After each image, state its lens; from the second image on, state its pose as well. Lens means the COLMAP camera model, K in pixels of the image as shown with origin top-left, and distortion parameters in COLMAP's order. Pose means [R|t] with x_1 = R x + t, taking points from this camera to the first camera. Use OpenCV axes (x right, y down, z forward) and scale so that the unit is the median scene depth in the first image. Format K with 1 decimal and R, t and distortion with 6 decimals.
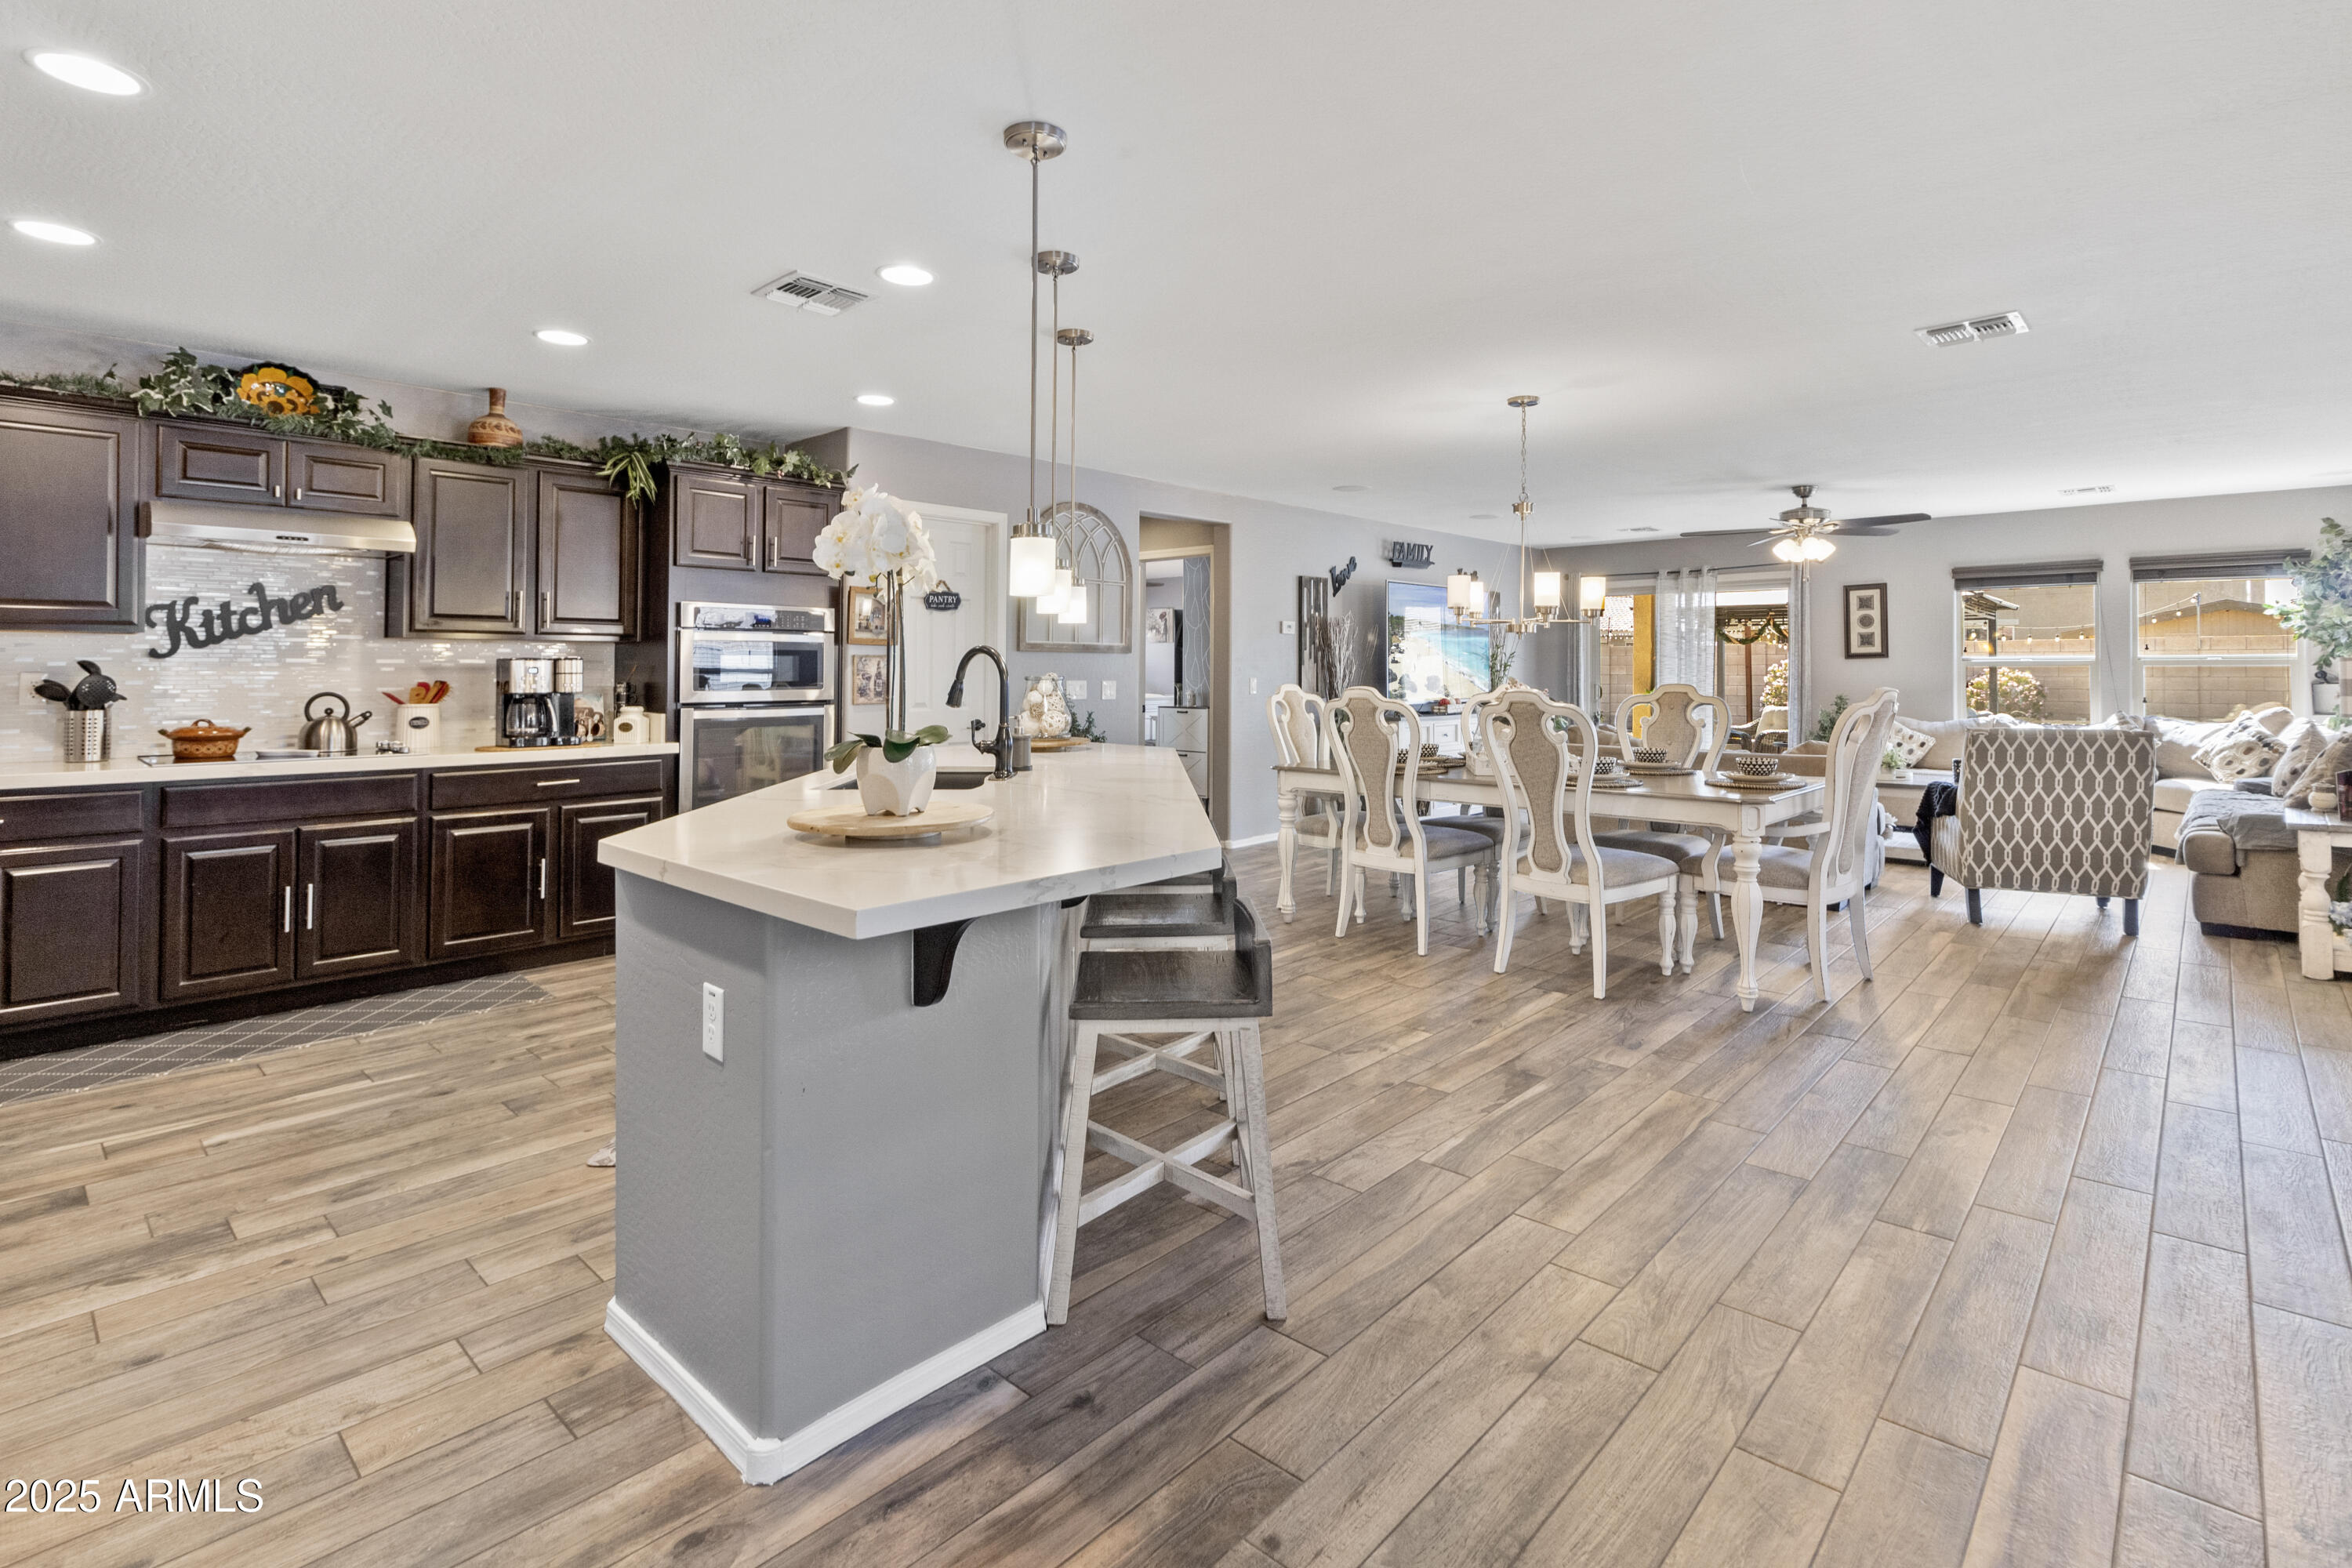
lens RADIAL K [[1121.8, 0, 1183.6], [0, 1121.8, 658.7], [0, 0, 1]] dist [0.001833, 0.000717]
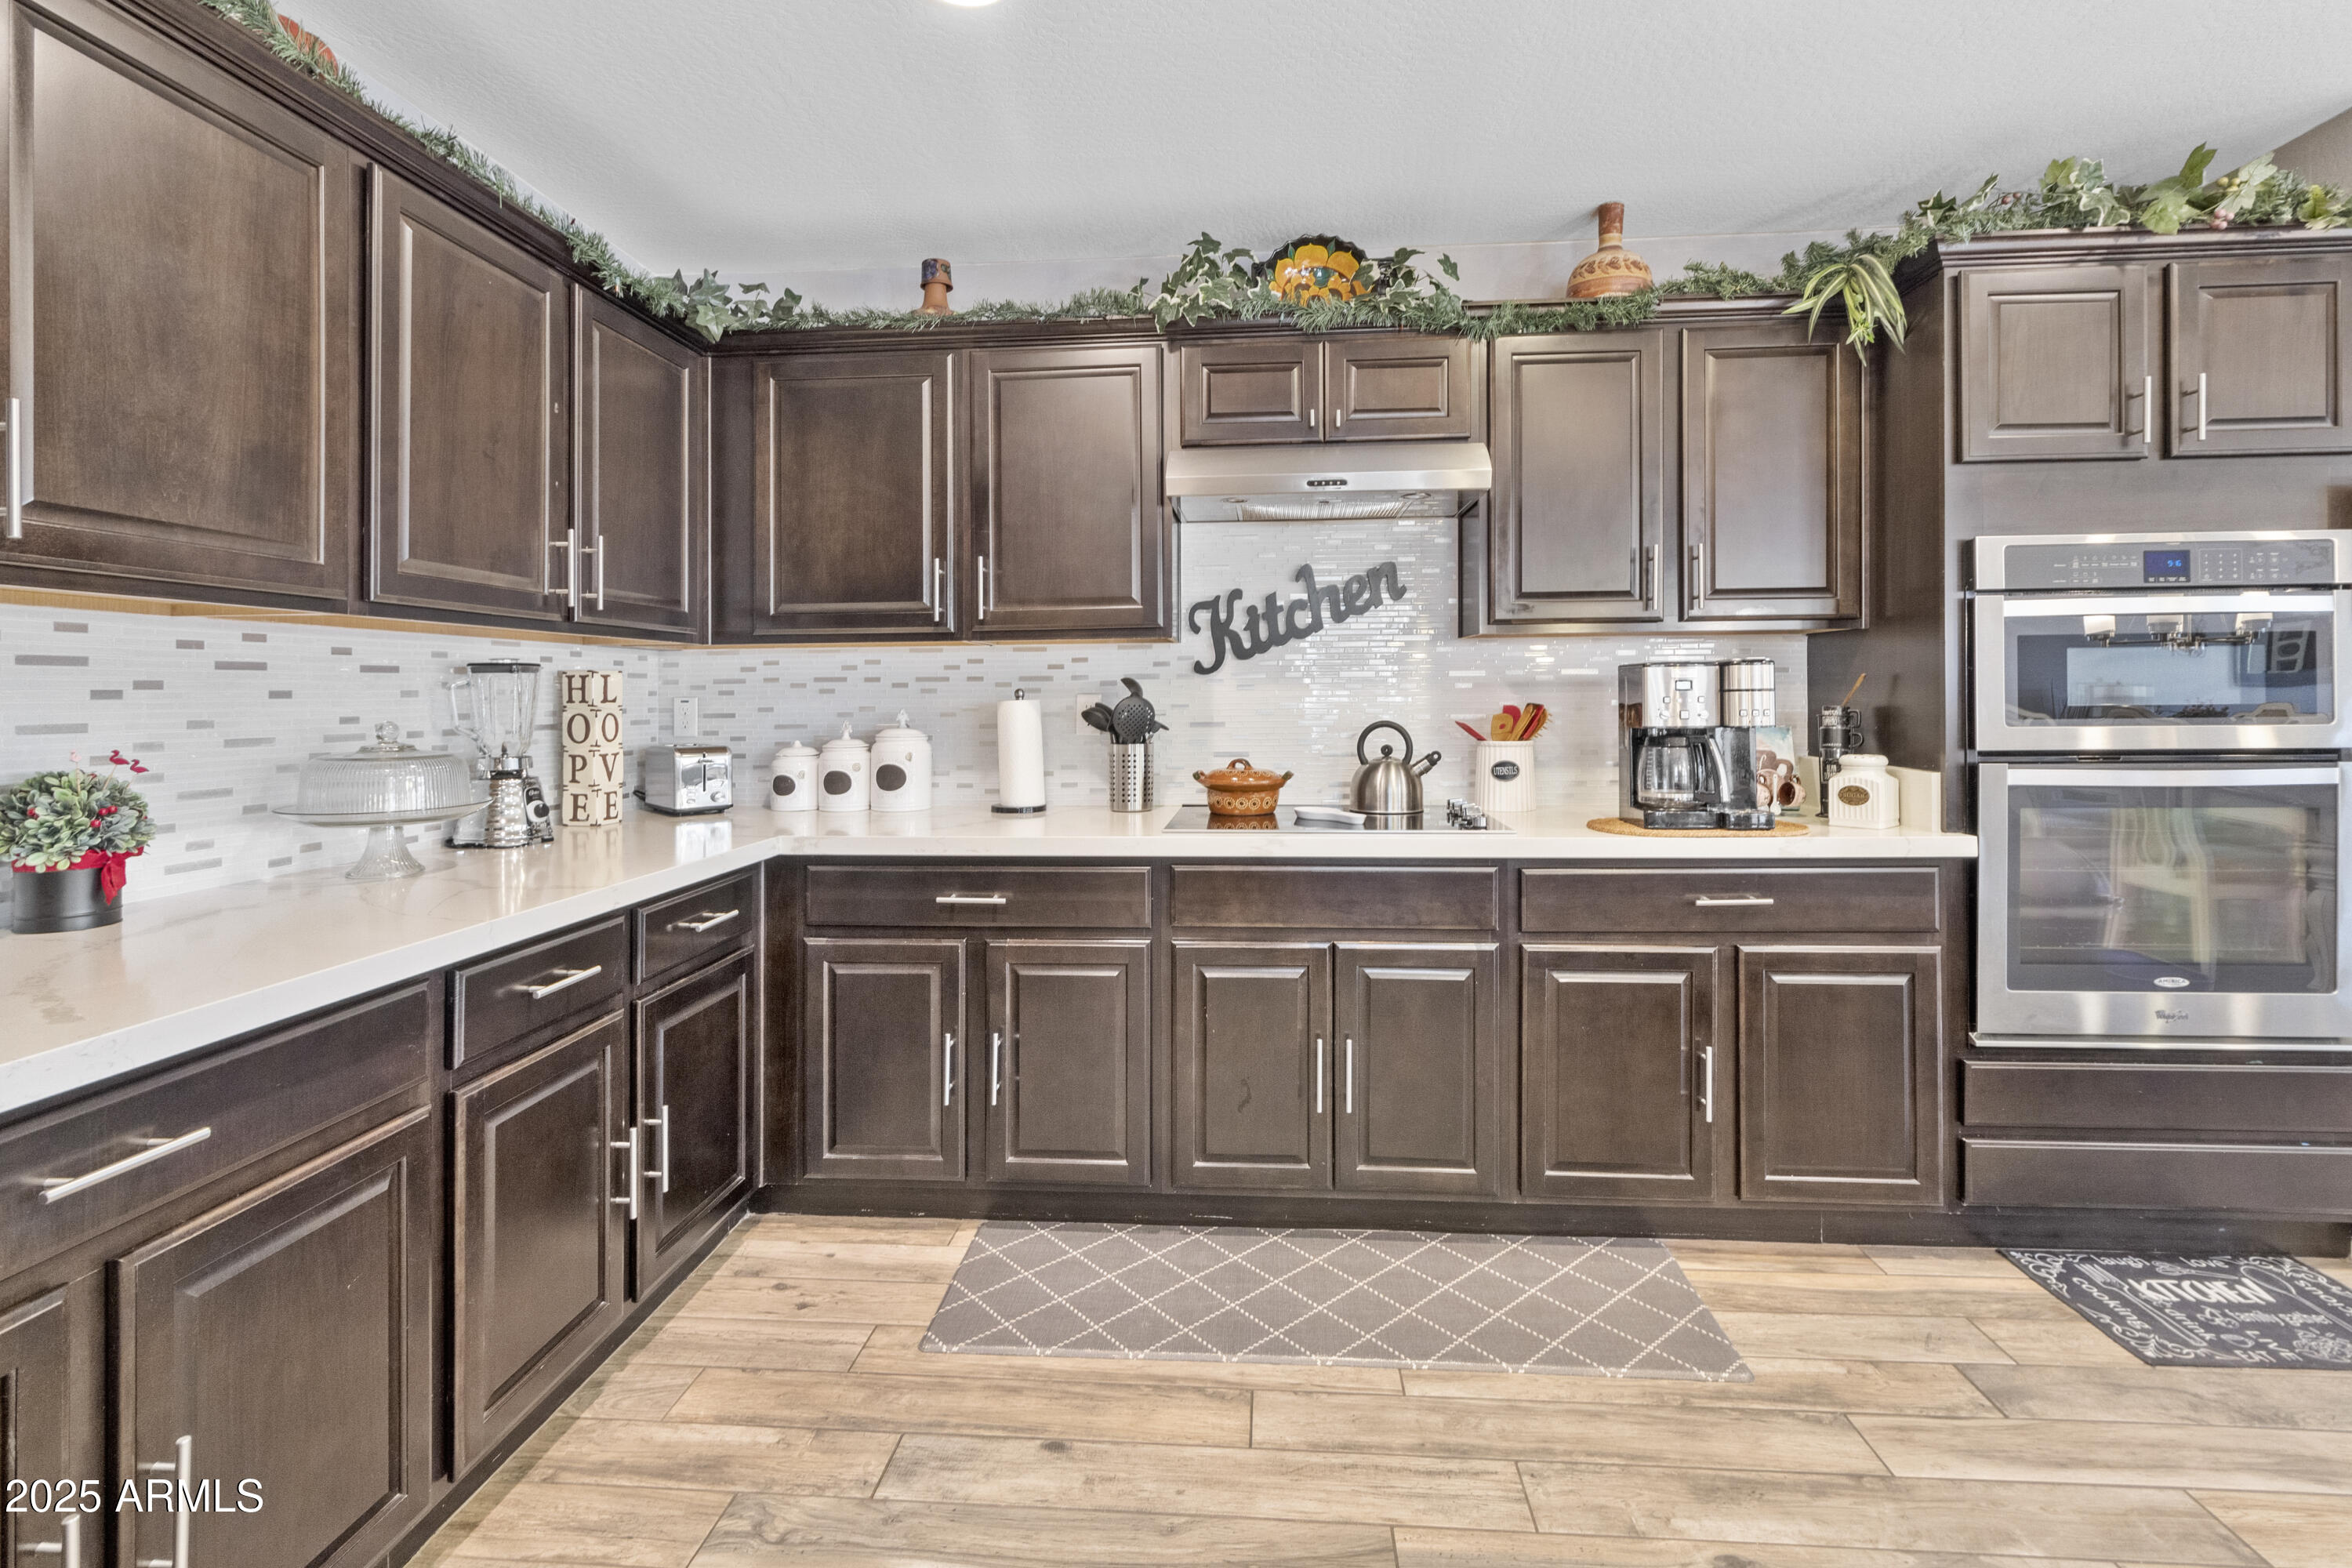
lens RADIAL K [[1121.8, 0, 1180.6], [0, 1121.8, 691.7], [0, 0, 1]] dist [0.001833, 0.000717]
pose [[0.619554, -0.006429, -0.784928, -0.311194], [0.018839, 0.999800, 0.006681, 0.005590], [0.784728, -0.018926, 0.619551, 0.485901]]
